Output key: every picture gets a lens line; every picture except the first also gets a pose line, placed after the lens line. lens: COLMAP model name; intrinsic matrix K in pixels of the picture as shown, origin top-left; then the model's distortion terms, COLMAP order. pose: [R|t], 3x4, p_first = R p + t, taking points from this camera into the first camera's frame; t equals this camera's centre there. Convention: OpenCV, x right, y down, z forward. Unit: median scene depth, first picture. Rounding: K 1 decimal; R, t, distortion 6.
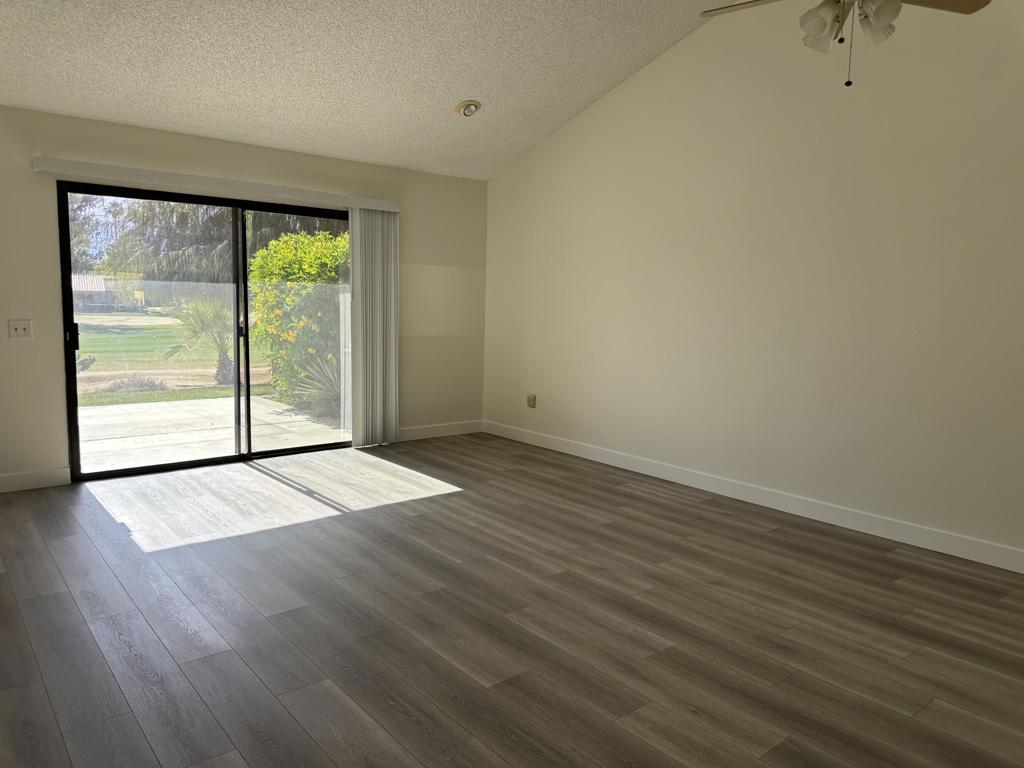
lens RADIAL K [[704.5, 0, 517.0], [0, 704.5, 373.5], [0, 0, 1]] dist [0.066785, -0.087867]
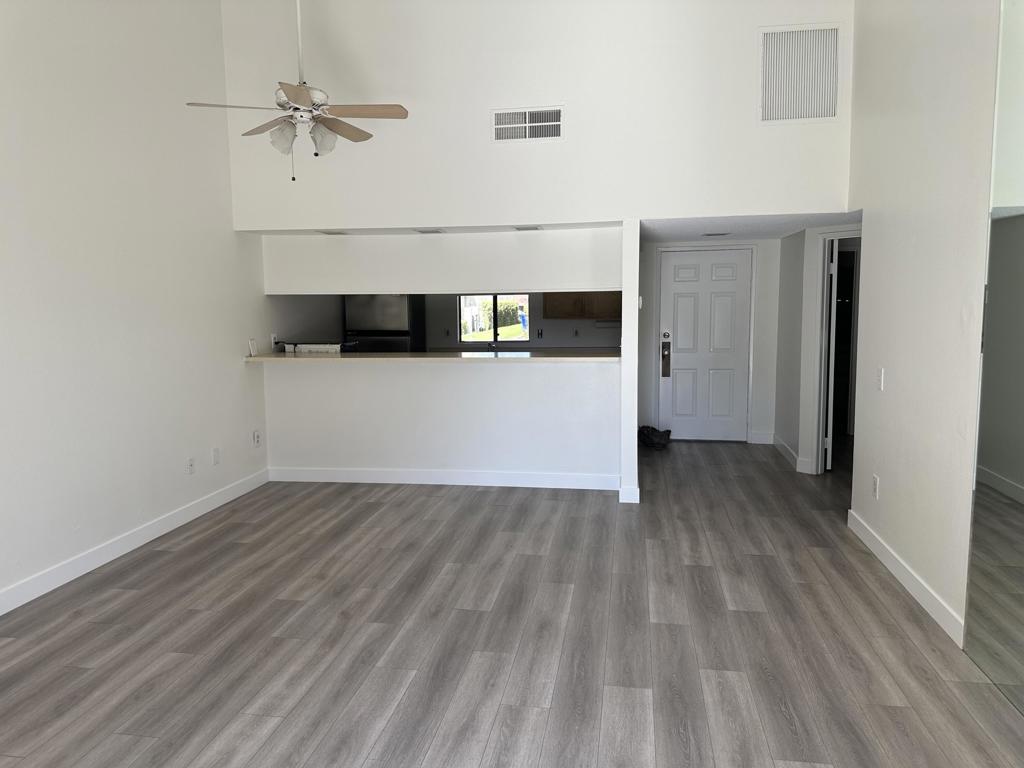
lens RADIAL K [[722.3, 0, 508.2], [0, 722.3, 379.6], [0, 0, 1]] dist [0.072738, -0.102611]
pose [[-0.650035, -0.098312, 0.753518, -0.706231], [0.074308, 0.978620, 0.191783, -0.208156], [-0.756263, 0.180658, -0.628832, 1.285289]]
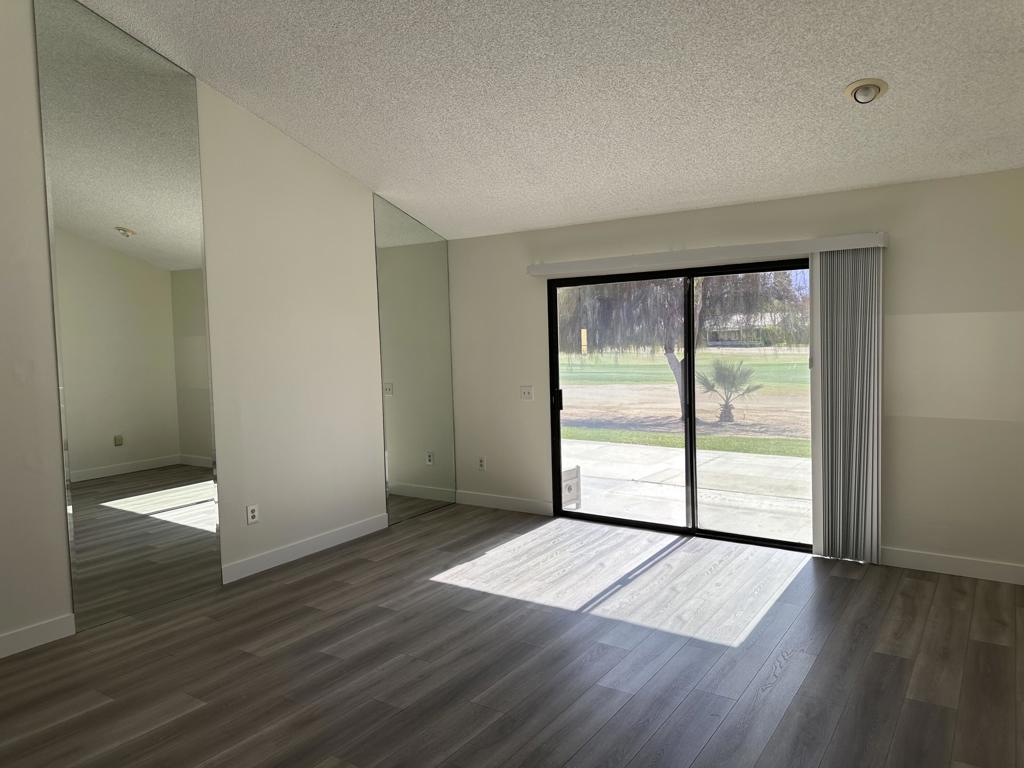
lens RADIAL K [[704.5, 0, 517.0], [0, 704.5, 373.5], [0, 0, 1]] dist [0.066785, -0.087867]
pose [[0.276889, 0.025046, -0.960575, 0.694891], [-0.065804, 0.997808, 0.007048, -0.128614], [0.958646, 0.061258, 0.277930, 0.725855]]
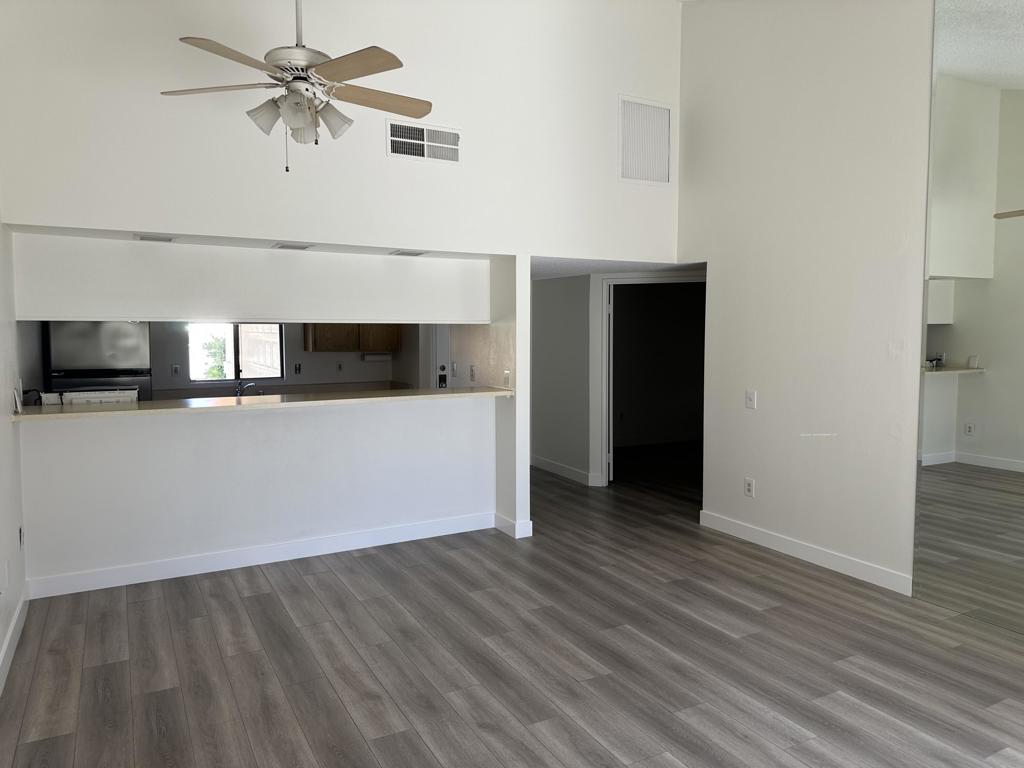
lens RADIAL K [[733.2, 0, 507.2], [0, 733.2, 370.5], [0, 0, 1]] dist [0.003783, -0.003912]
pose [[-0.981002, -0.033857, 0.191022, -0.045218], [-0.002188, 0.986522, 0.163614, -0.231283], [-0.193987, 0.160088, -0.967854, 1.573480]]
